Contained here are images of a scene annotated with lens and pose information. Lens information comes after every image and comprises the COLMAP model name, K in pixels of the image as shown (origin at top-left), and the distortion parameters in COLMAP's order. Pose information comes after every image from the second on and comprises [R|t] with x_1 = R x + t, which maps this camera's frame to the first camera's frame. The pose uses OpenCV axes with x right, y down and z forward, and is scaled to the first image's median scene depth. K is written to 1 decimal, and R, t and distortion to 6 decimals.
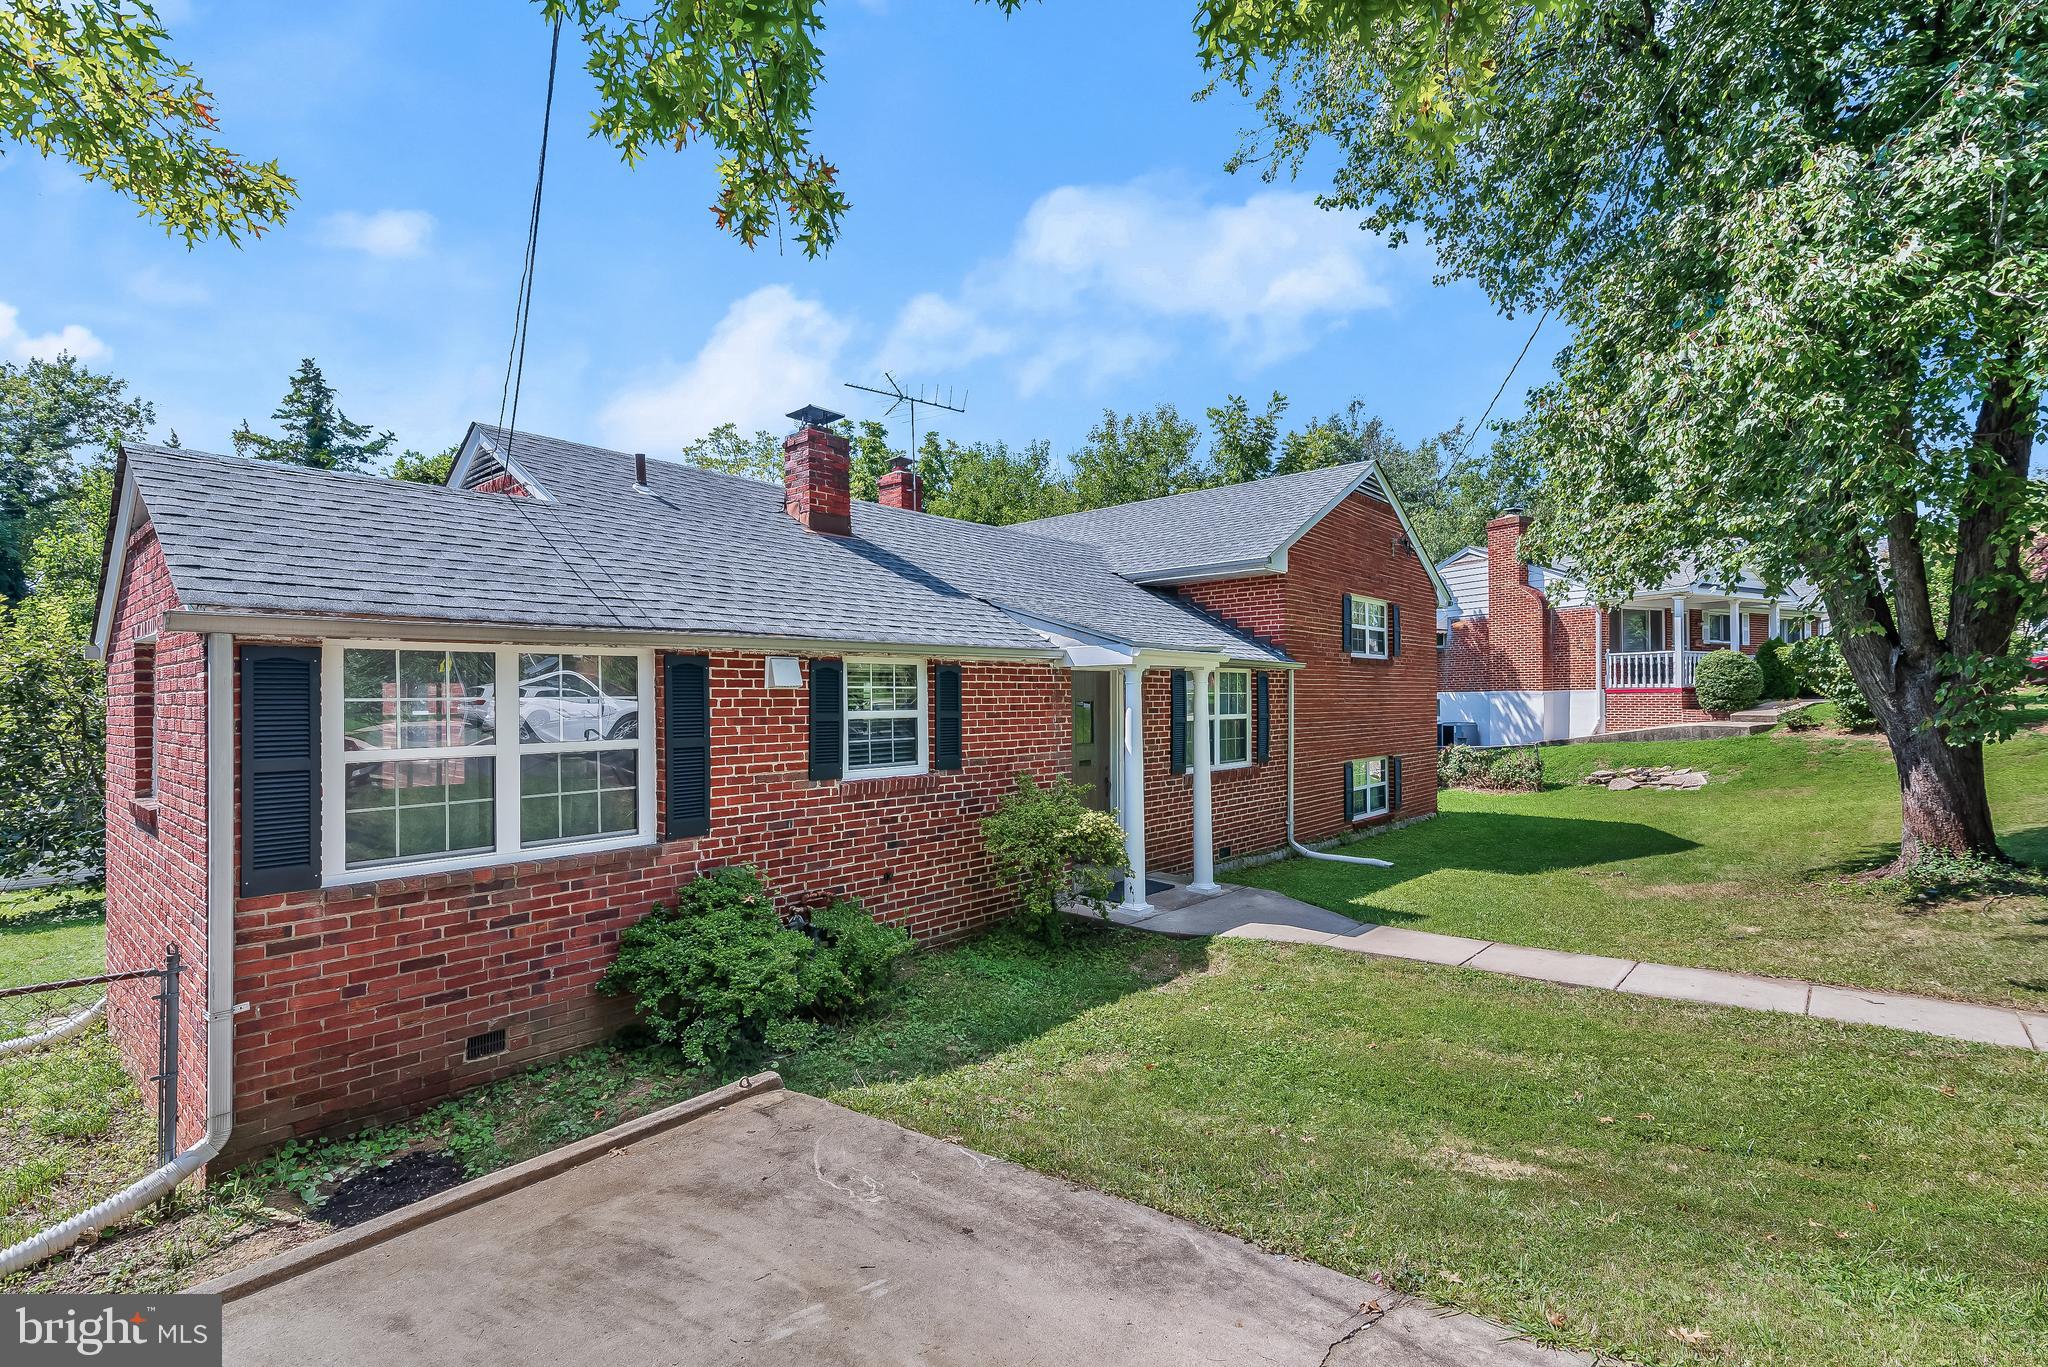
lens RADIAL K [[940.5, 0, 1023.5], [0, 940.5, 701.1], [0, 0, 1]] dist [-0.000120, 0.000348]
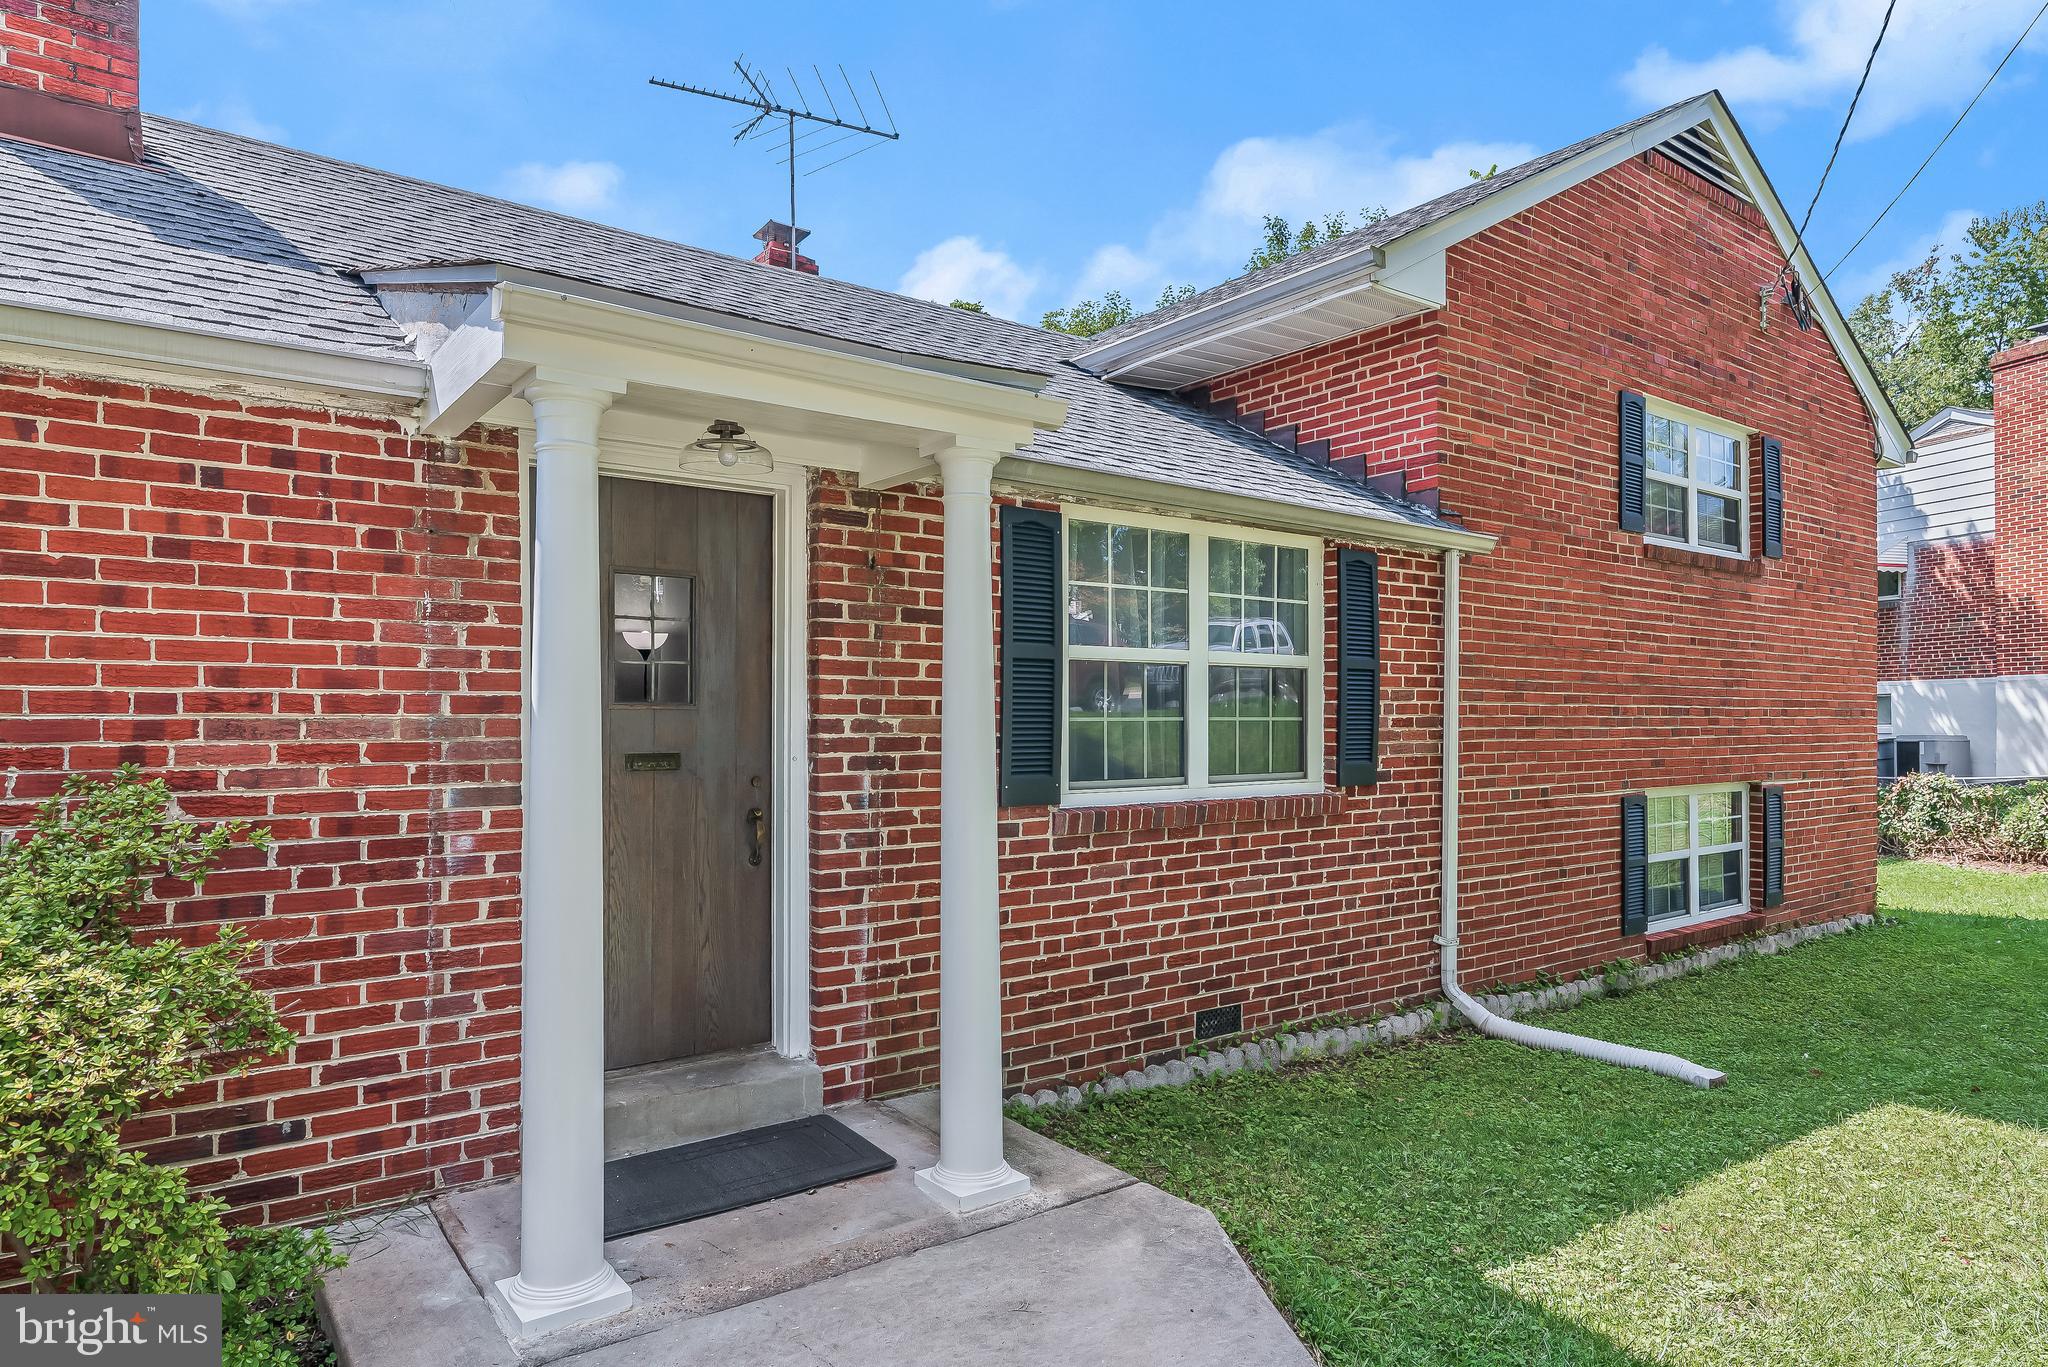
lens RADIAL K [[1216.3, 0, 1019.9], [0, 1216.3, 724.1], [0, 0, 1]] dist [0.004136, 0.002143]
pose [[0.979149, 0.005733, -0.203065, 0.177388], [-0.005567, 0.999984, 0.001387, 0.032704], [0.203069, -0.000227, 0.979164, 0.390640]]
